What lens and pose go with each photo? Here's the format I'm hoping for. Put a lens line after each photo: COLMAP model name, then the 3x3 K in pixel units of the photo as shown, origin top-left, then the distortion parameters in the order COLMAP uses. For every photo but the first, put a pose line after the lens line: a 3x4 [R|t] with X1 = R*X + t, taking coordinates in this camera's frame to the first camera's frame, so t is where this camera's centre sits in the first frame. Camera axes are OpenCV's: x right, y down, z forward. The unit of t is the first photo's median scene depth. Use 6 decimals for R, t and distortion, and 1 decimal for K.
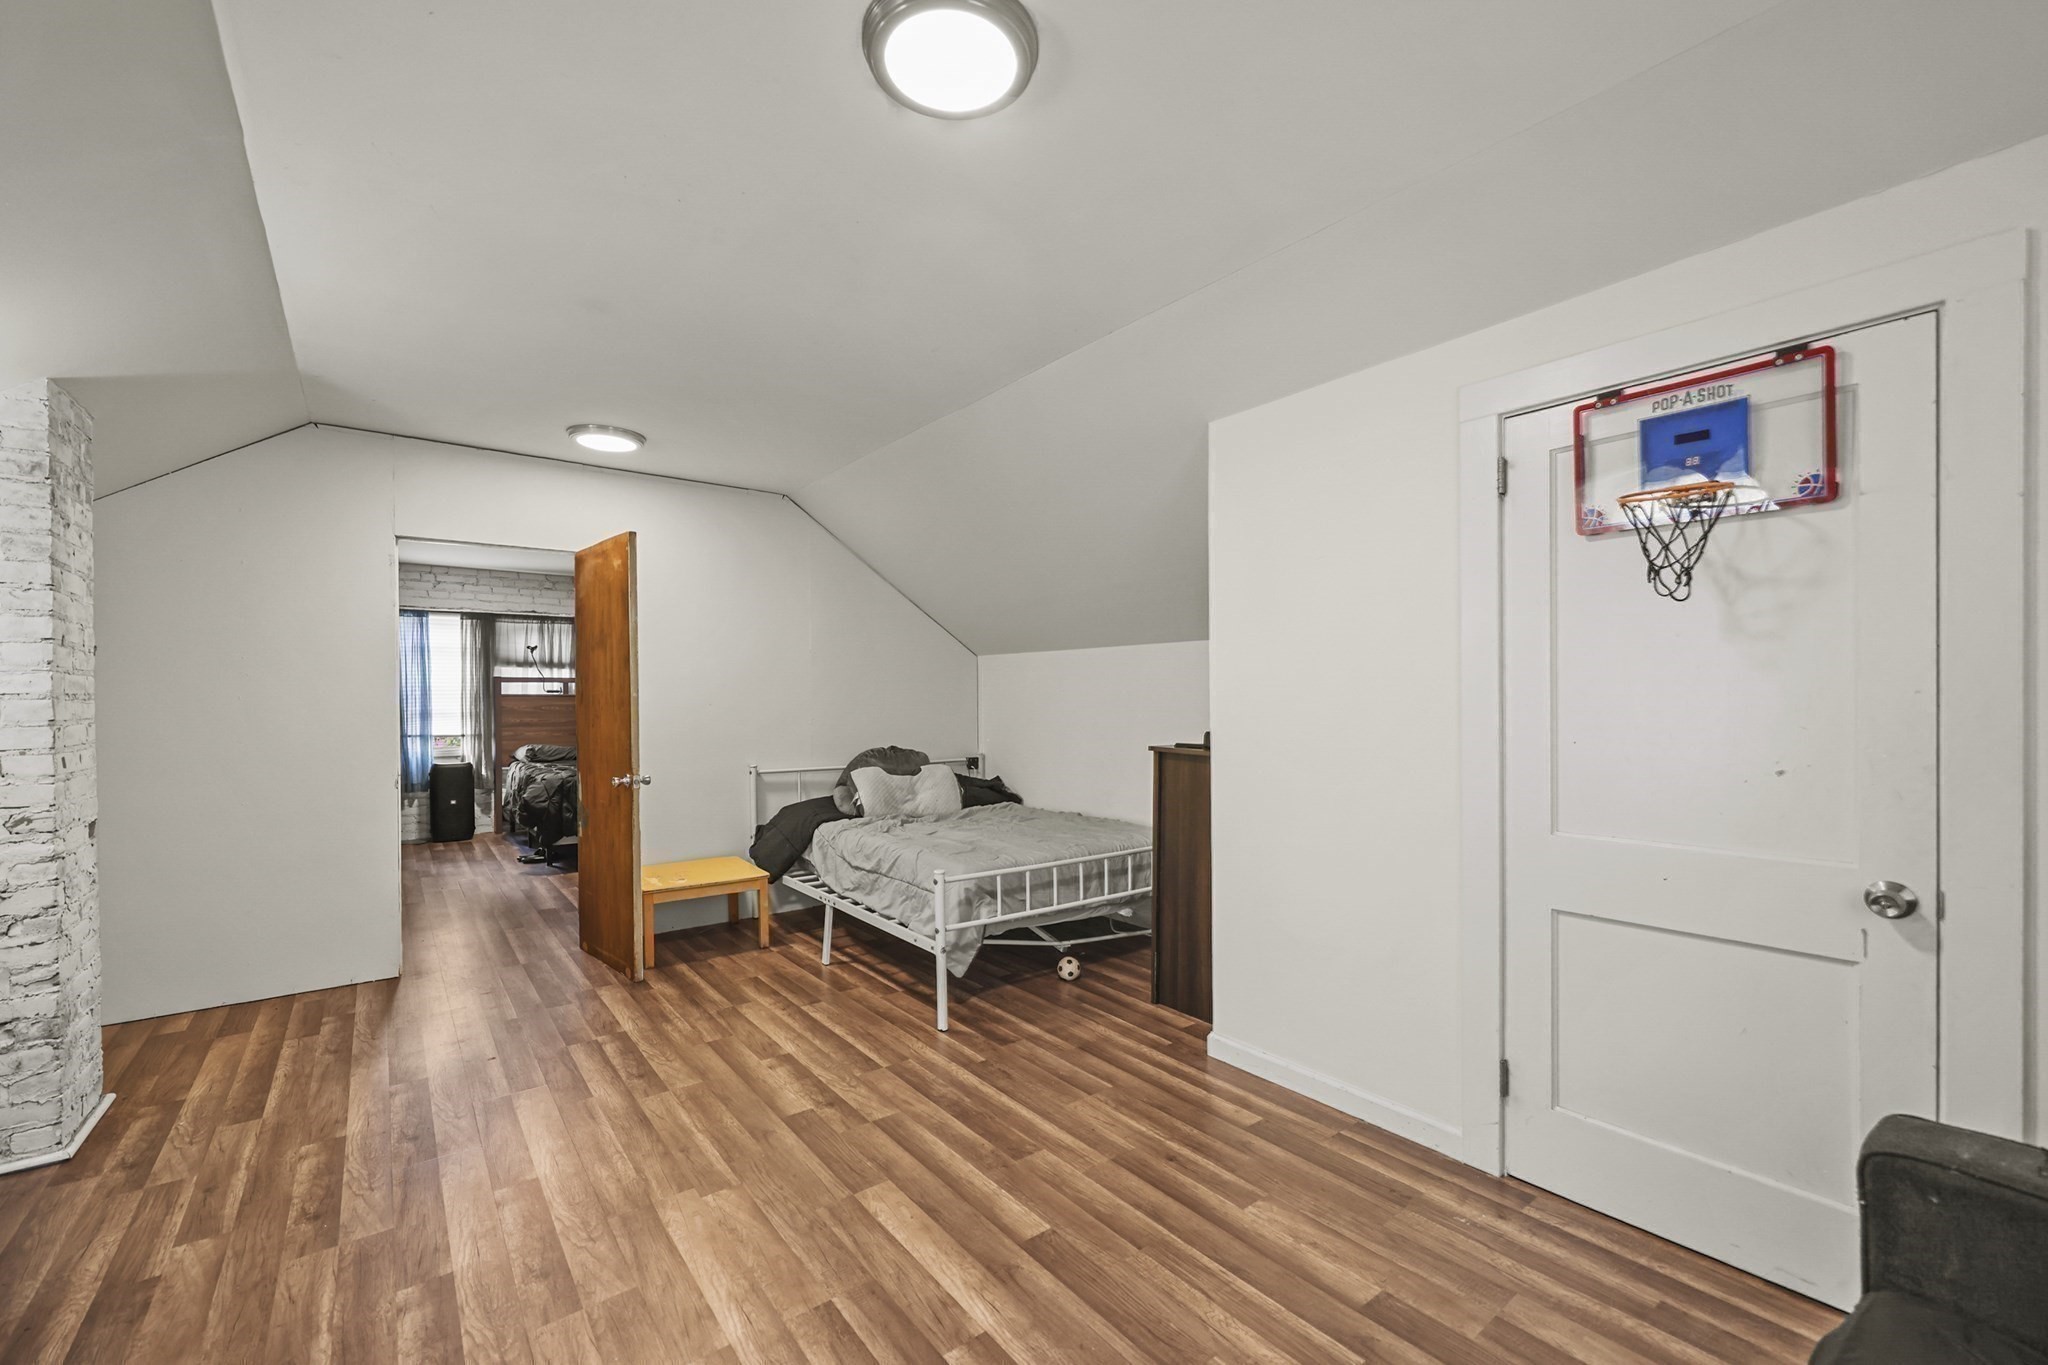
lens RADIAL K [[830.3, 0, 1022.1], [0, 830.3, 699.7], [0, 0, 1]] dist [-0.002207, -0.000275]
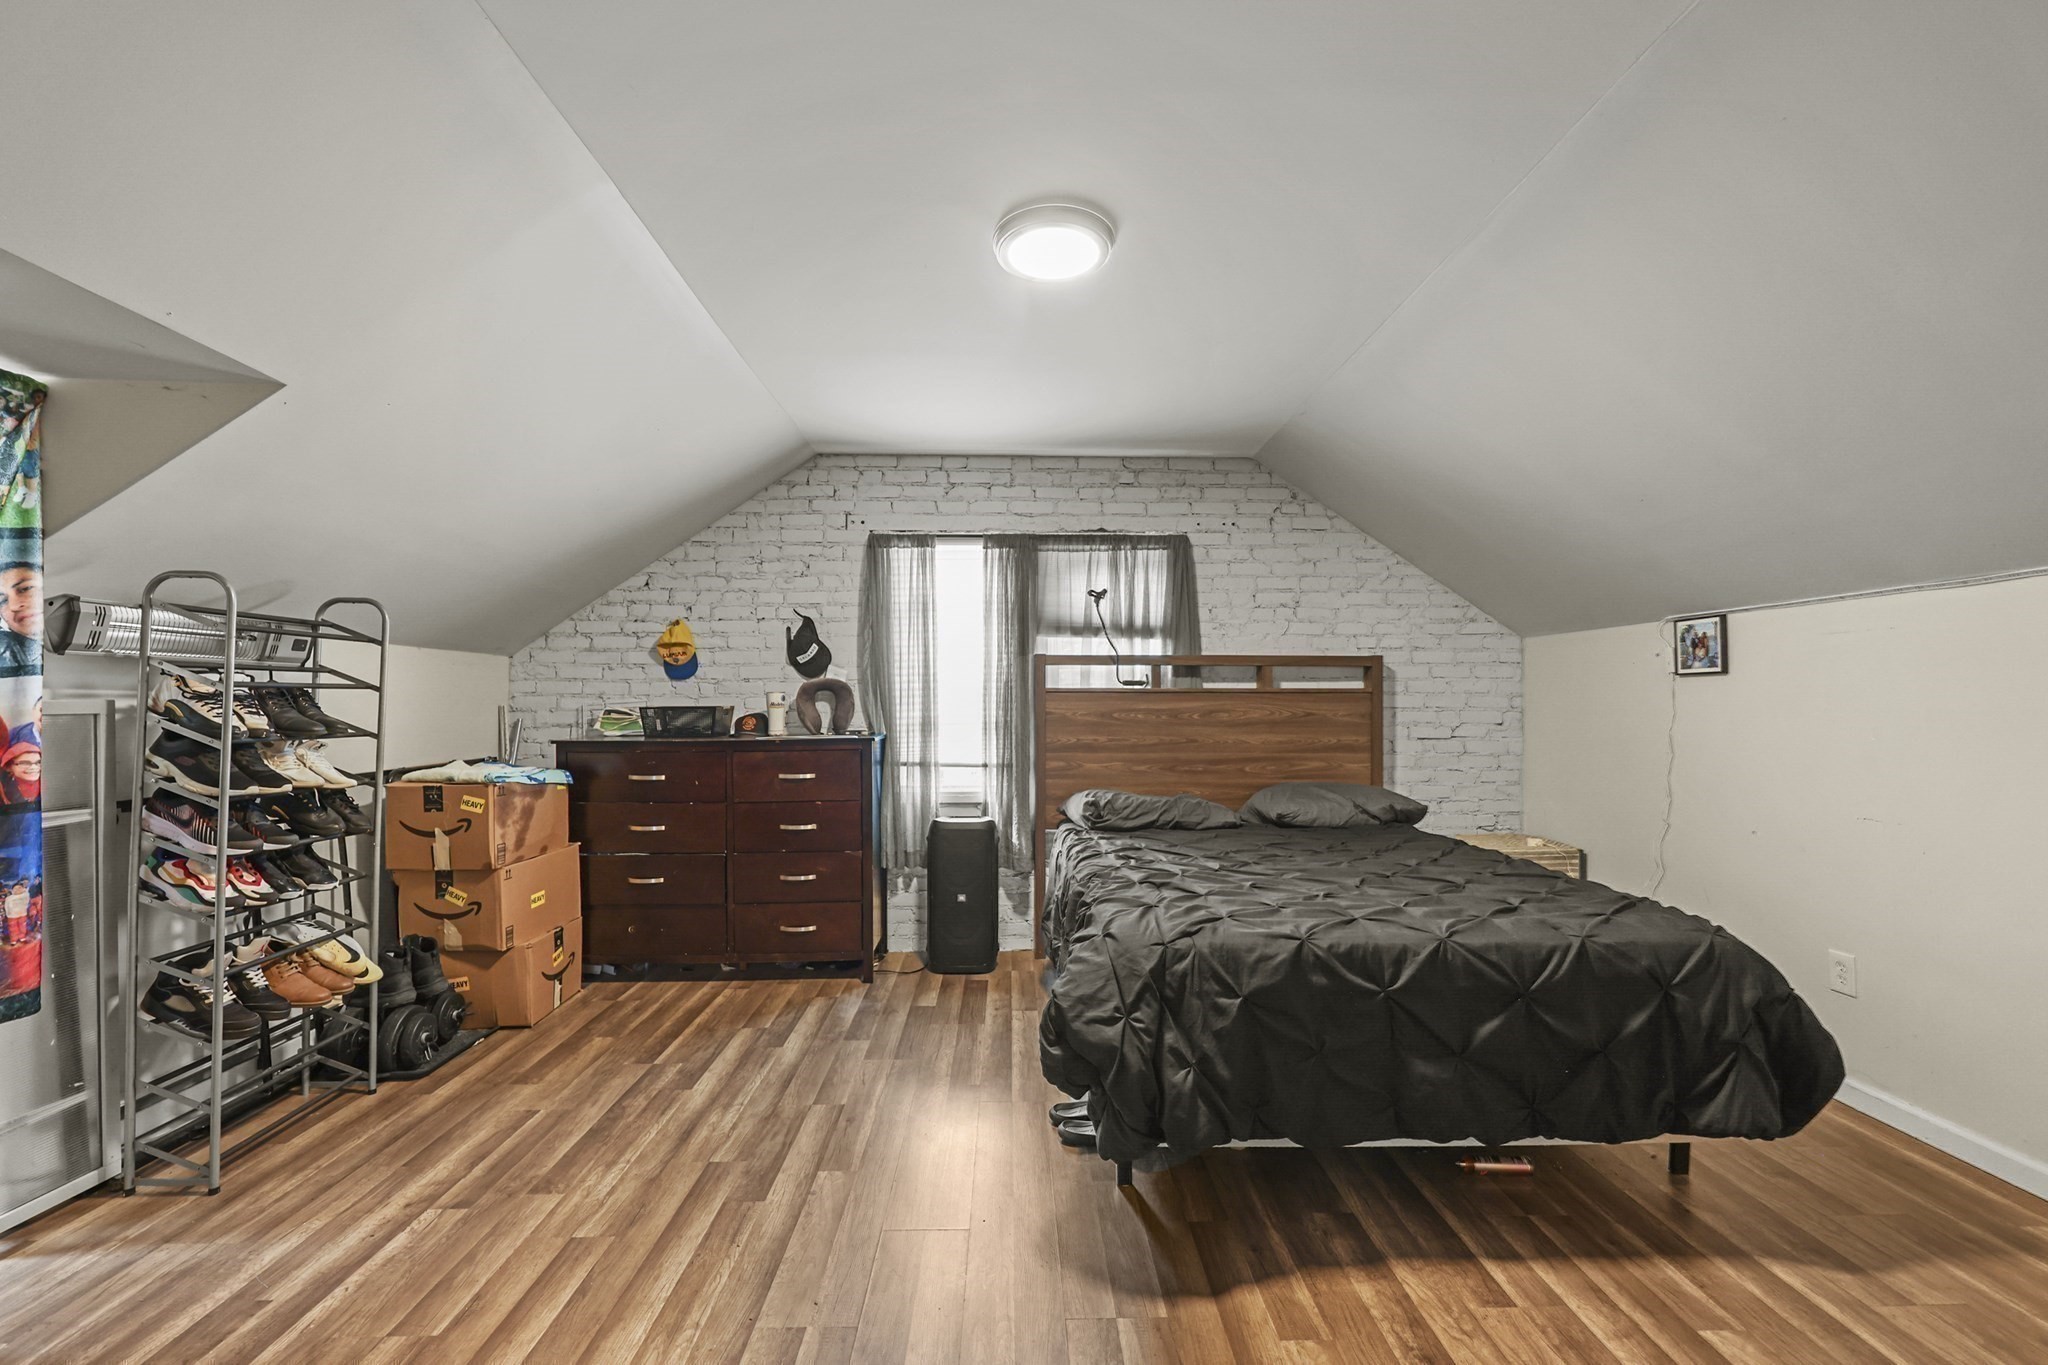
lens RADIAL K [[819.1, 0, 1039.2], [0, 819.1, 691.5], [0, 0, 1]] dist [-0.000472, -0.000028]
pose [[0.811899, 0.002955, -0.583790, -0.328137], [-0.007605, 0.999956, -0.005516, -0.001486], [0.583748, 0.008918, 0.811886, 0.574458]]
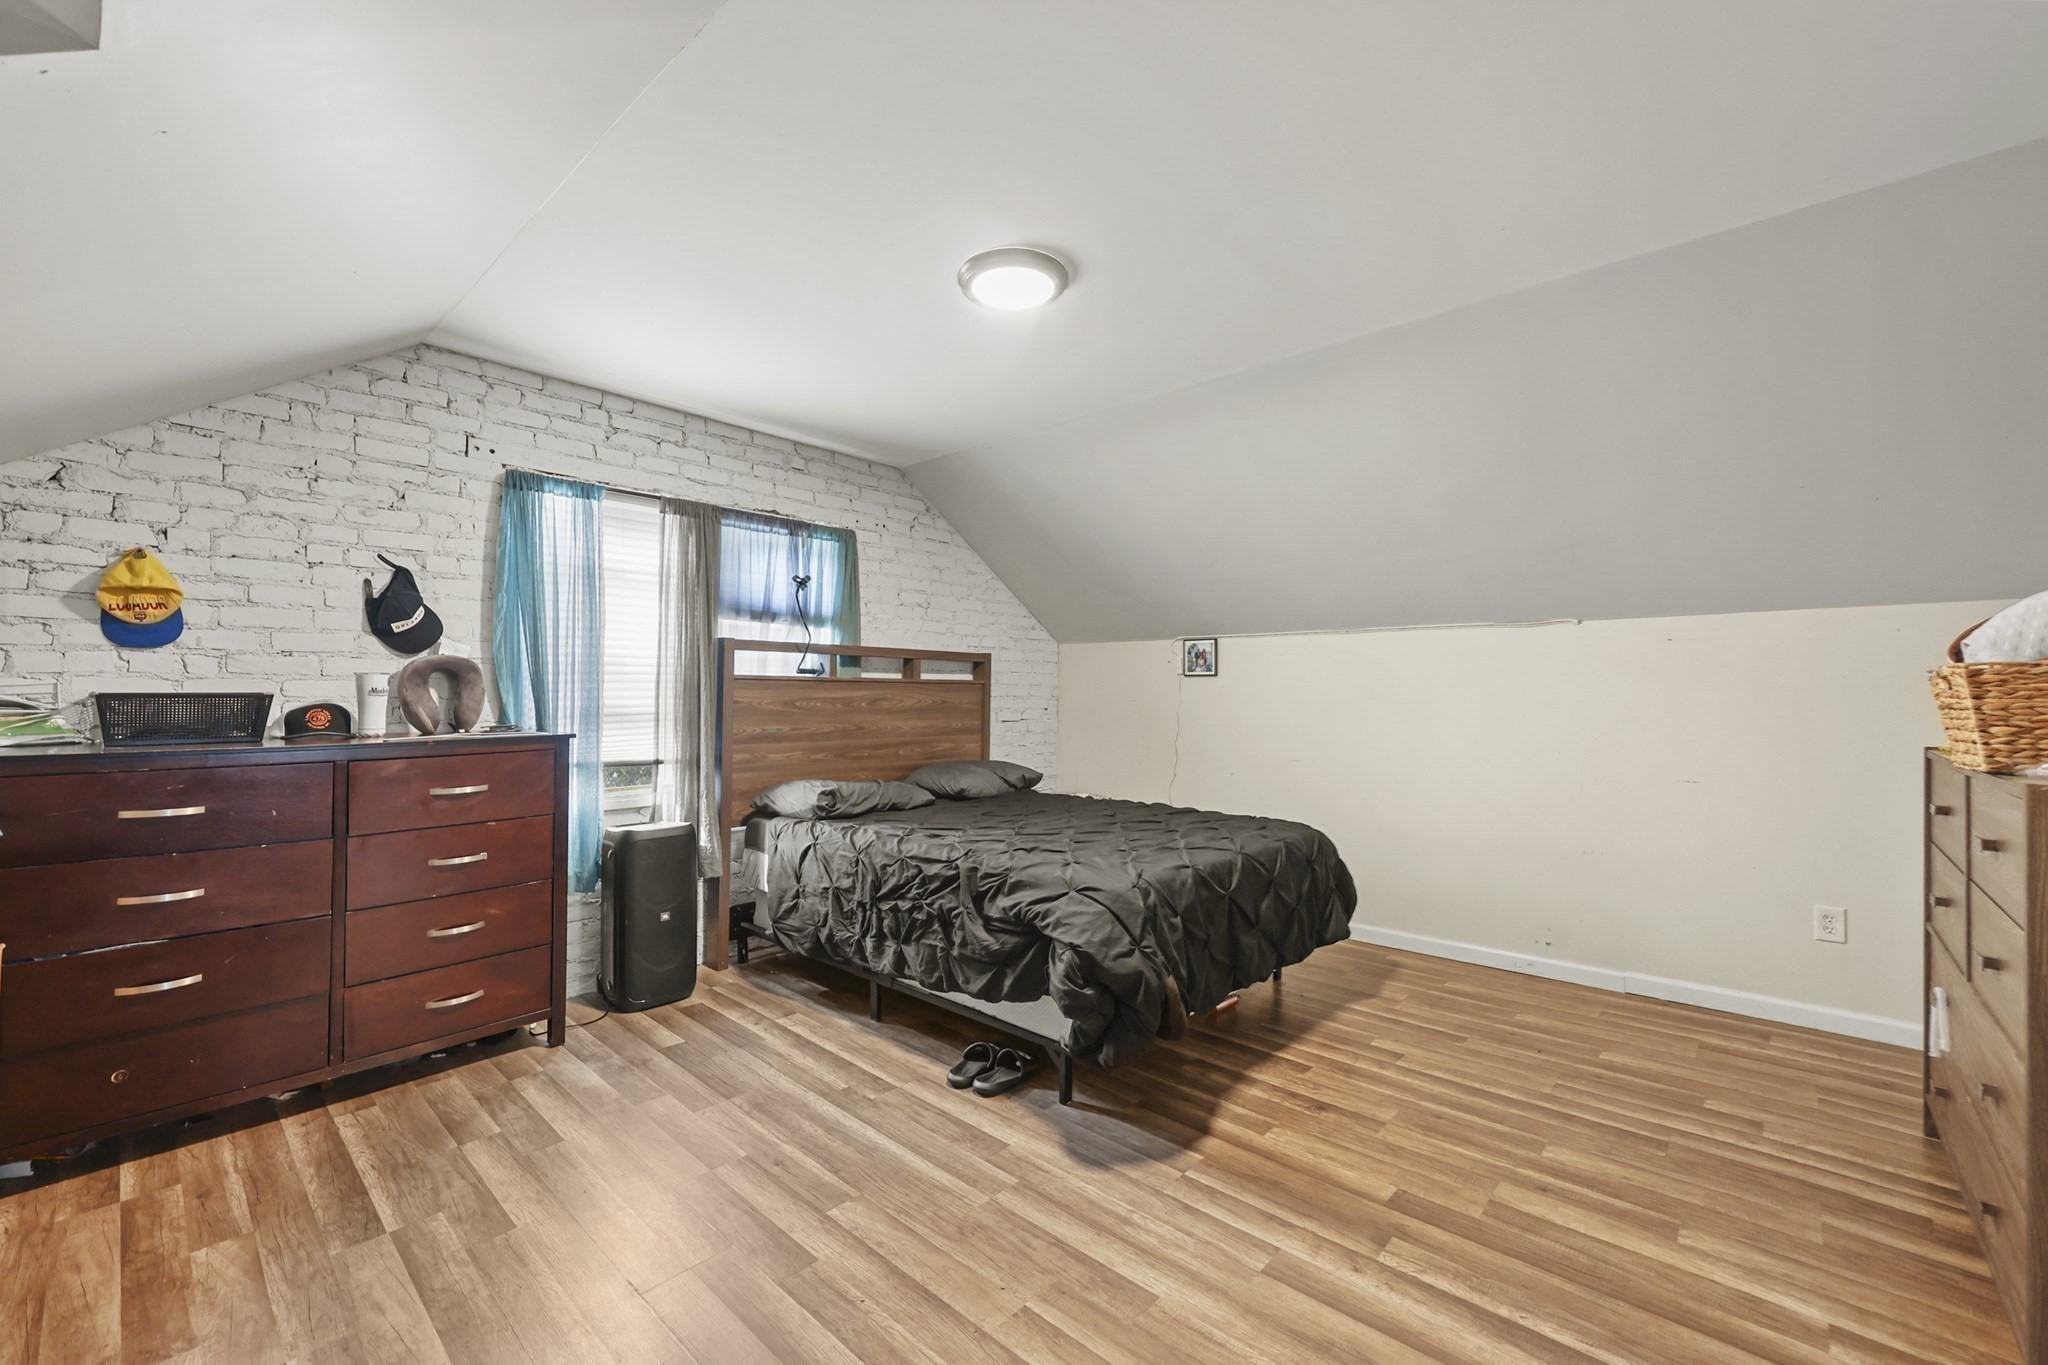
lens RADIAL K [[822.0, 0, 1019.1], [0, 822.0, 675.6], [0, 0, 1]] dist [0.001058, 0.000178]
pose [[0.984269, 0.021918, 0.175310, -0.541582], [-0.018889, 0.999642, -0.018929, -0.000205], [-0.175663, 0.015320, 0.984331, 0.496786]]
